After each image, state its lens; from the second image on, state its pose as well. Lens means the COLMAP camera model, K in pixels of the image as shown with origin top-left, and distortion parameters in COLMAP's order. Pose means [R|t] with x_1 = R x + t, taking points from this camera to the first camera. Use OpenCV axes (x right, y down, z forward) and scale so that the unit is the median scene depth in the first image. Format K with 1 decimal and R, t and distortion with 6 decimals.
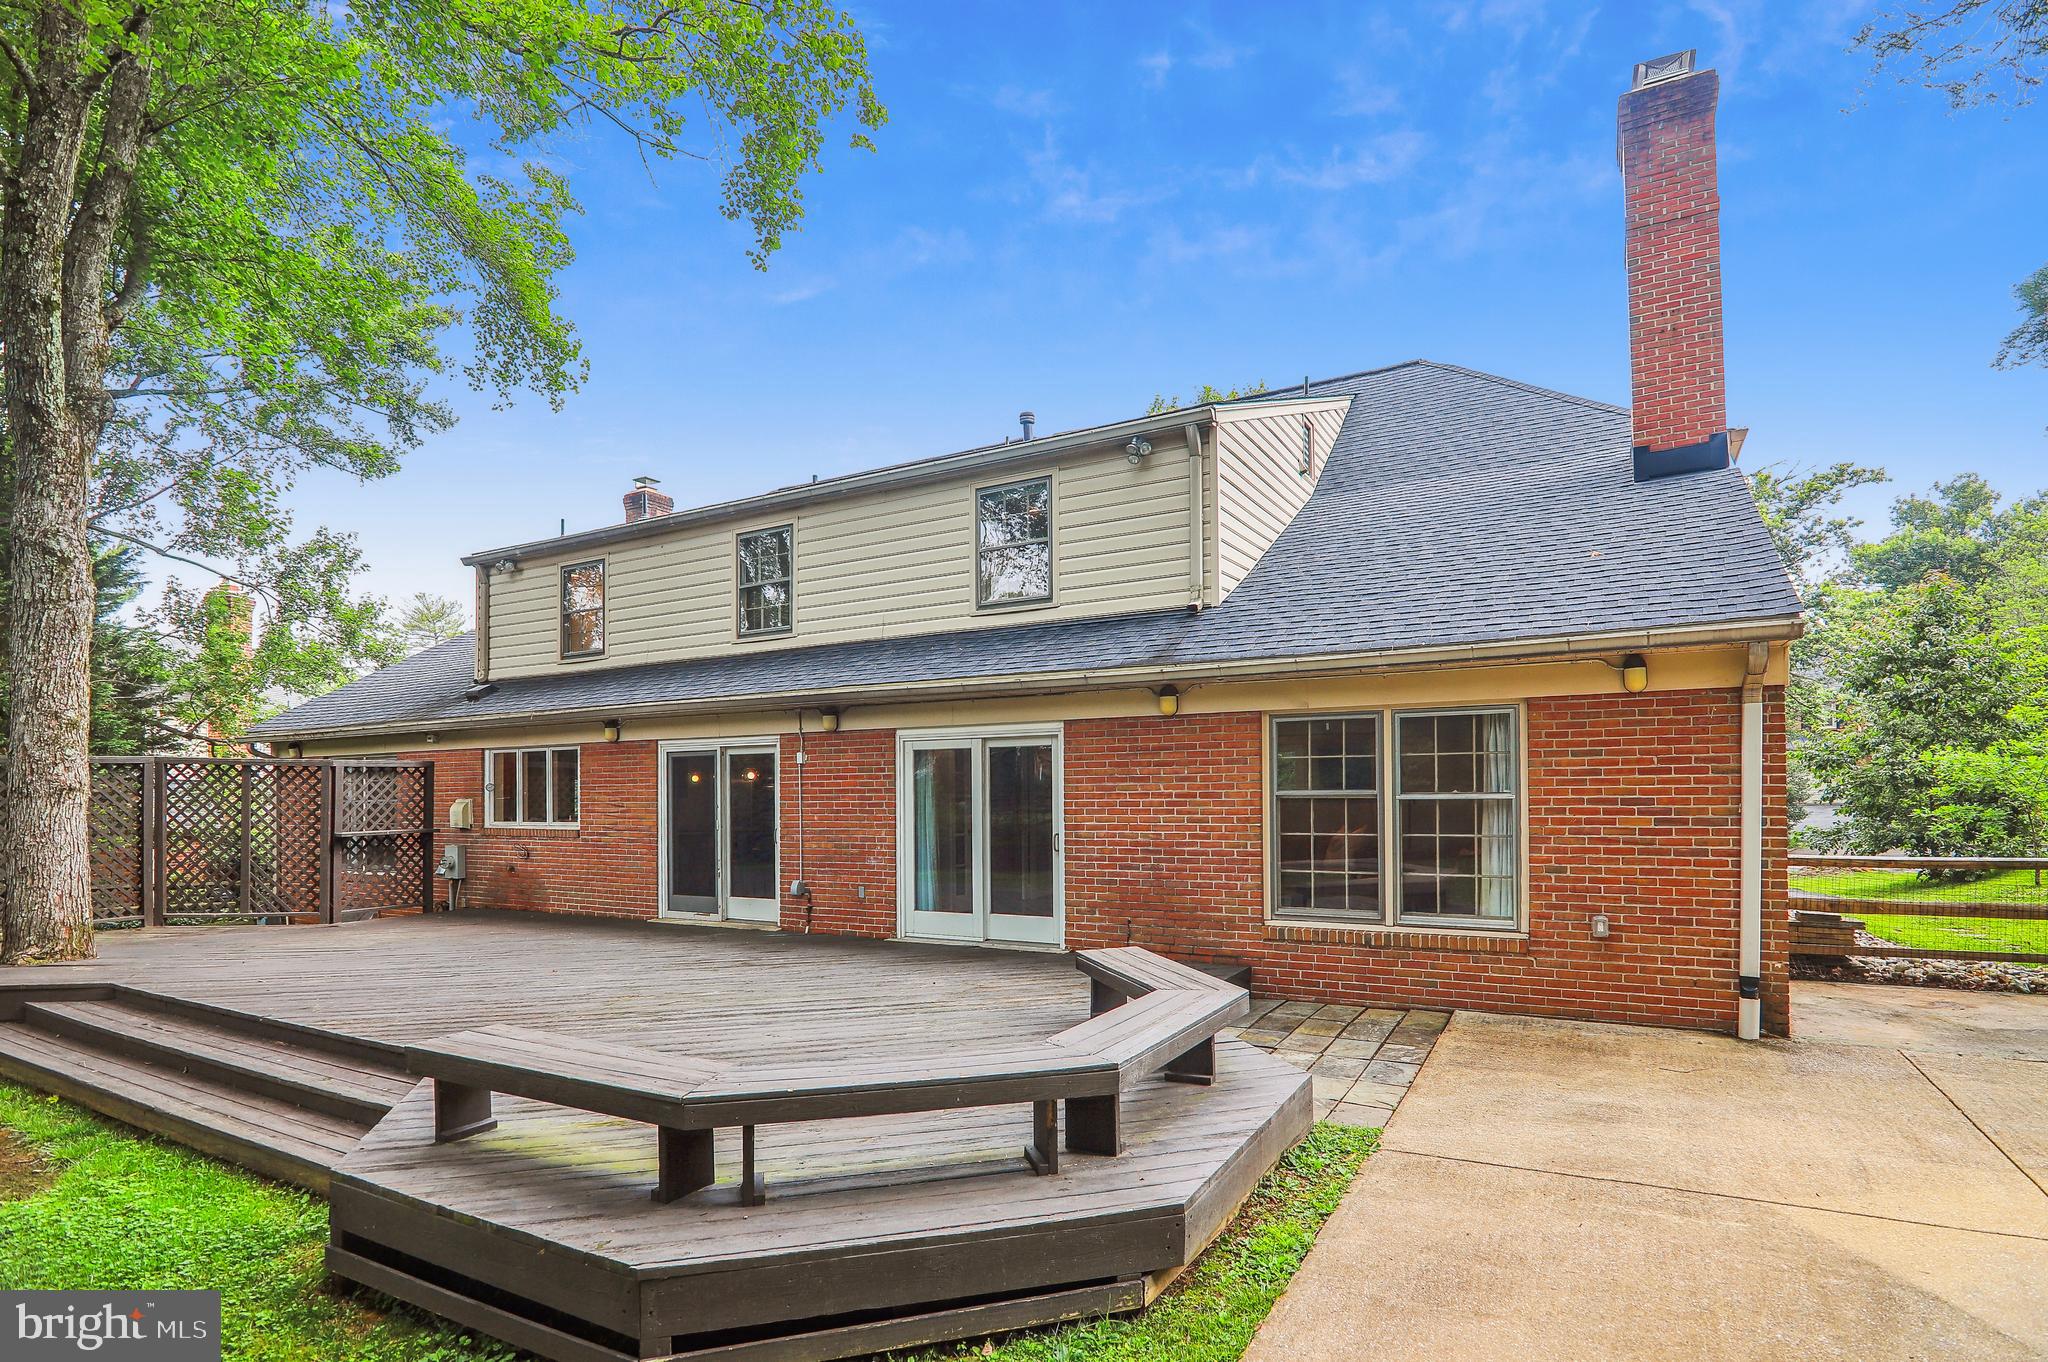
lens RADIAL K [[1041.4, 0, 1022.7], [0, 1041.4, 775.3], [0, 0, 1]] dist [-0.020377, 0.000027]
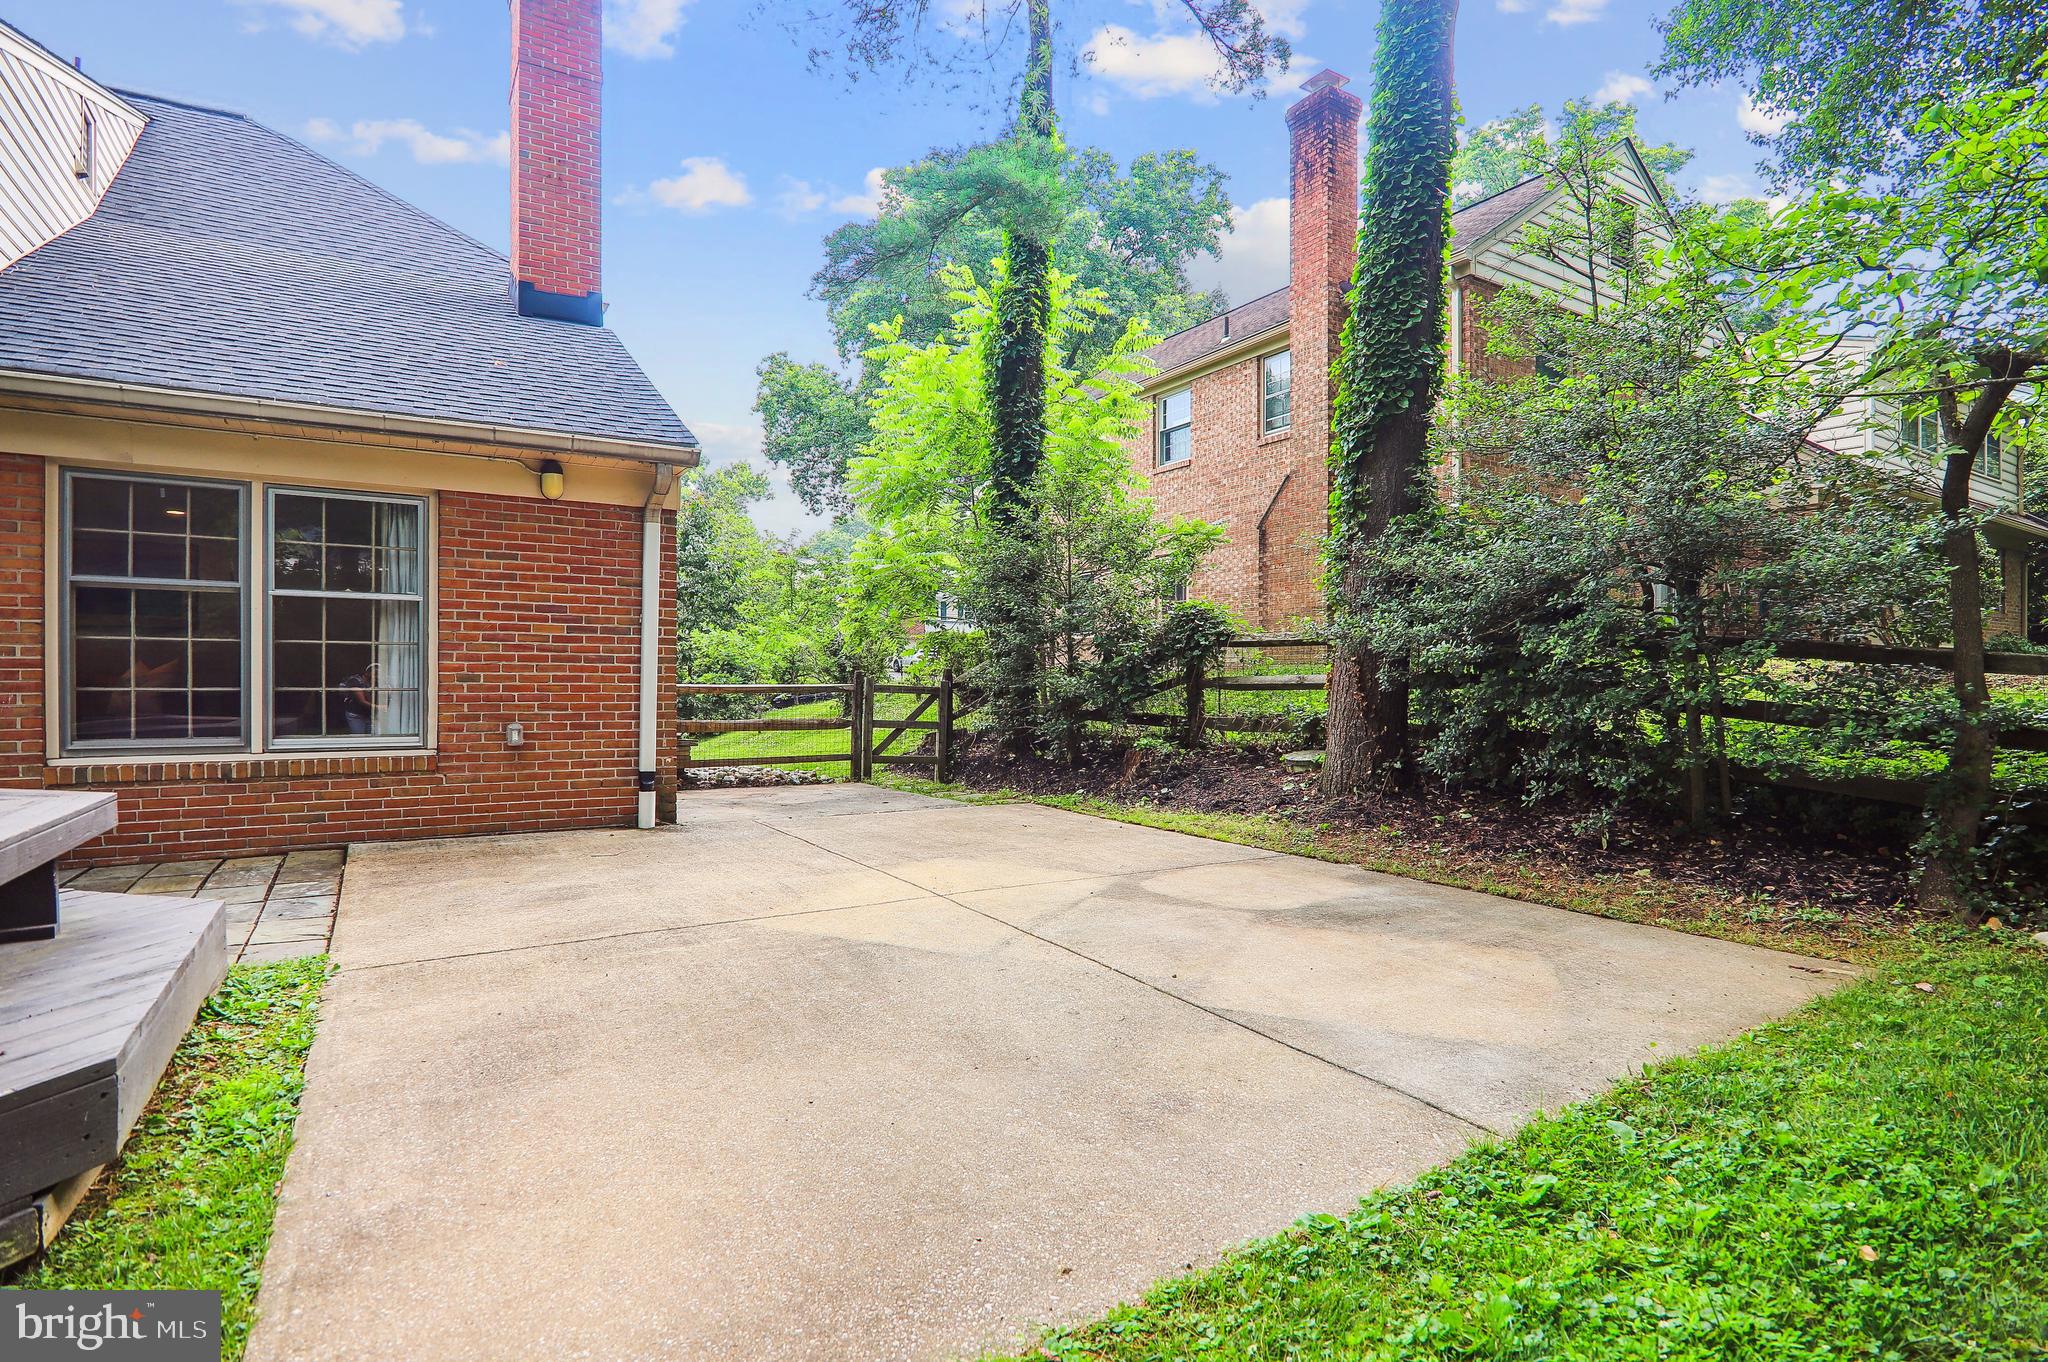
lens RADIAL K [[1019.3, 0, 1020.5], [0, 1019.3, 704.9], [0, 0, 1]] dist [-0.018342, -0.000793]
pose [[0.477675, -0.005414, 0.878520, -0.043227], [-0.021294, 0.999616, 0.017738, 0.072645], [-0.878278, -0.027180, 0.477377, 0.100655]]
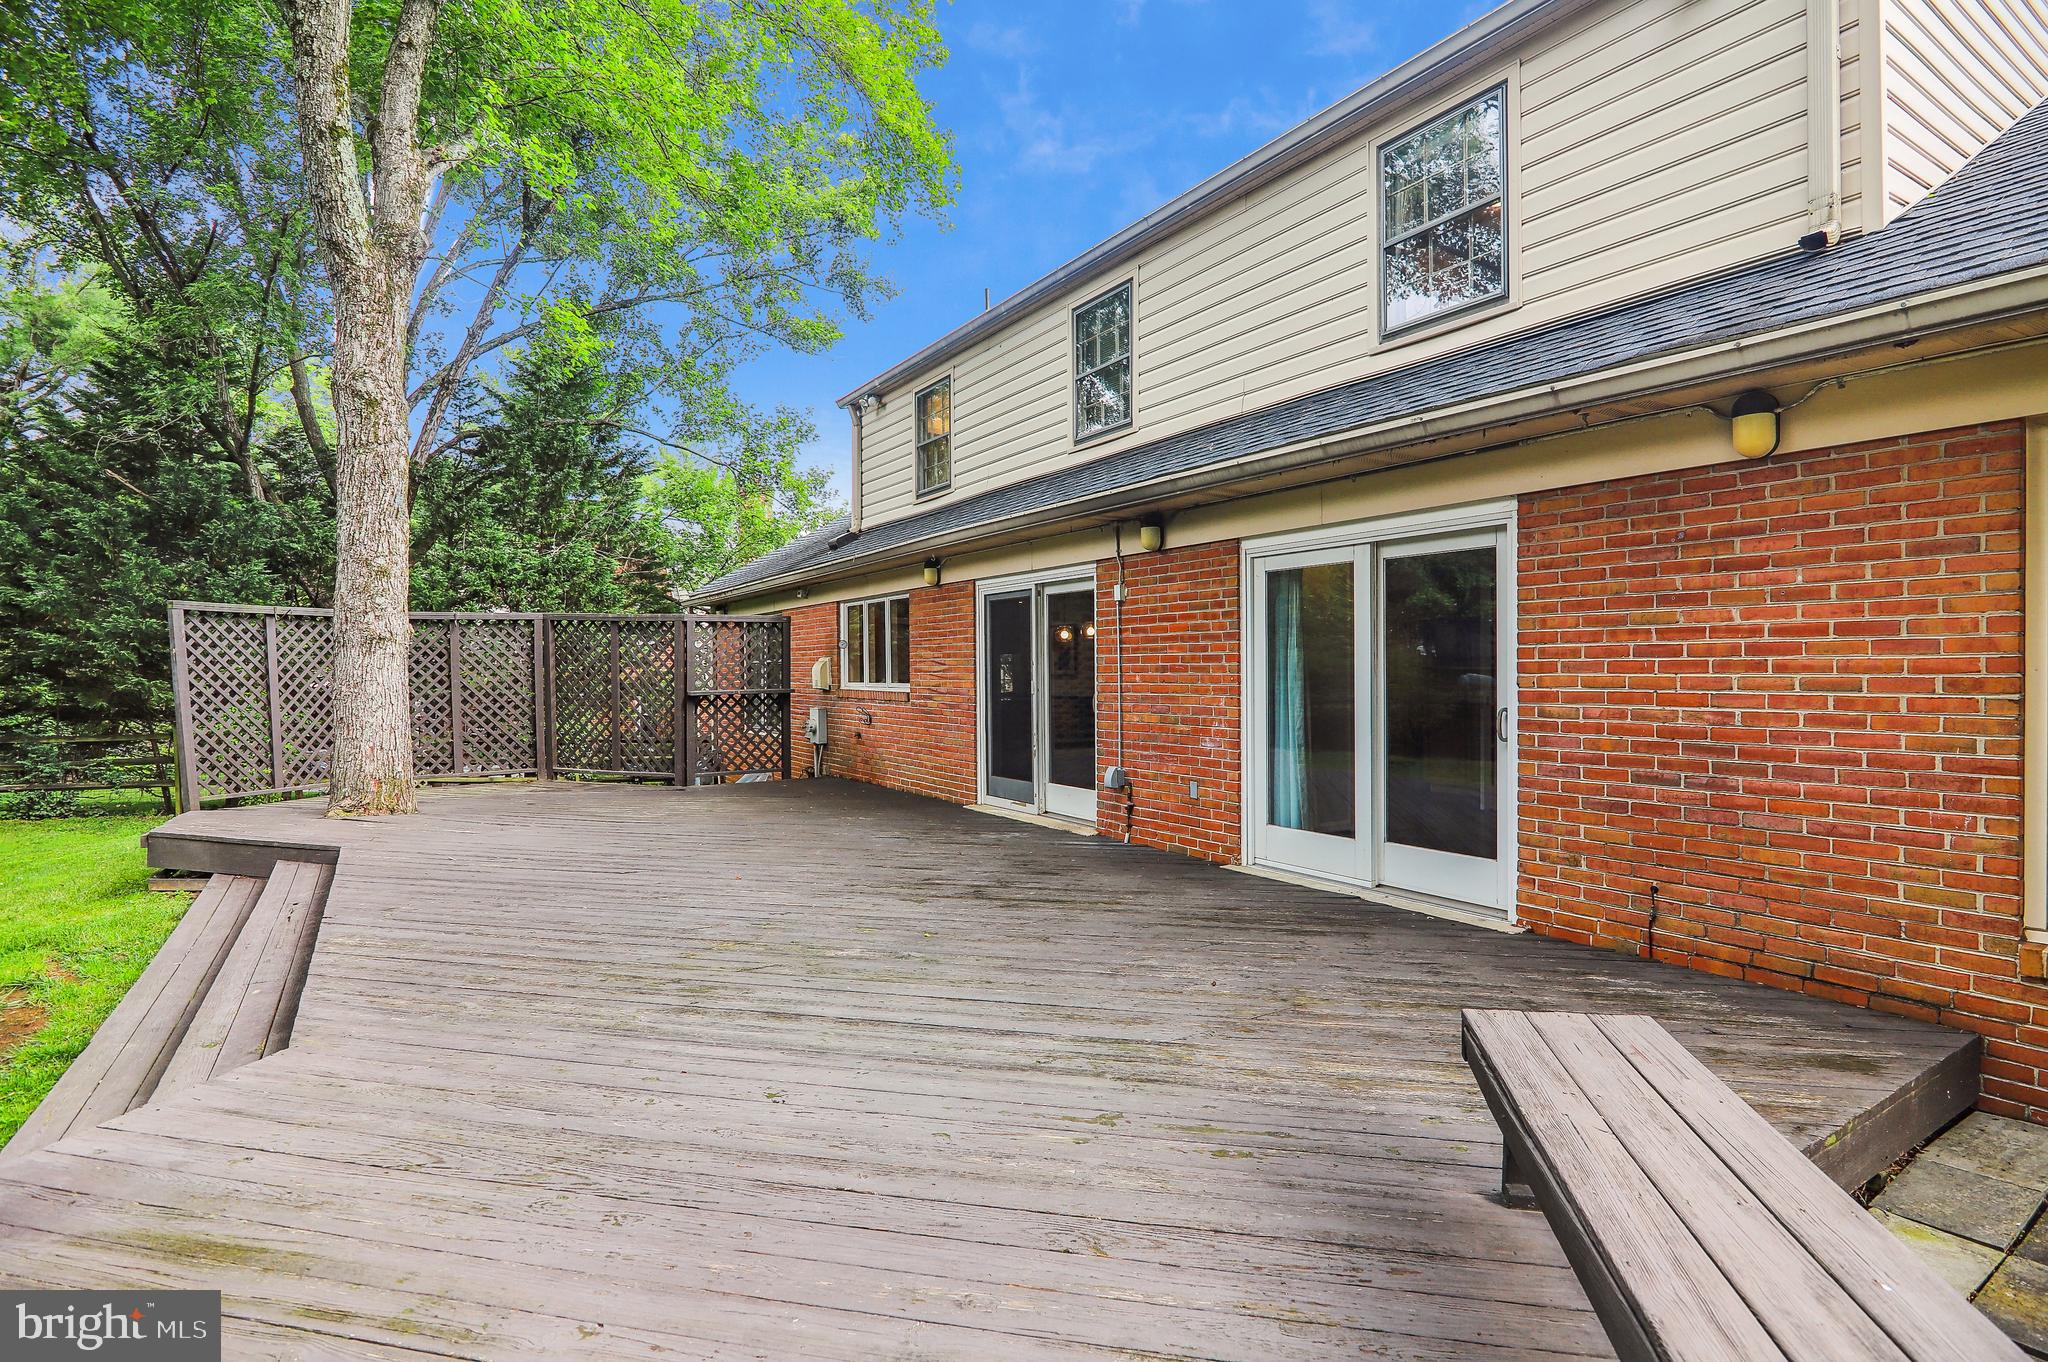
lens RADIAL K [[1014.5, 0, 1031.4], [0, 1014.5, 668.9], [0, 0, 1]] dist [-0.018971, -0.000313]
pose [[0.886496, 0.006576, -0.462689, 0.061132], [0.001593, 0.999850, 0.017262, 0.027471], [0.462733, -0.016040, 0.886353, 0.445836]]
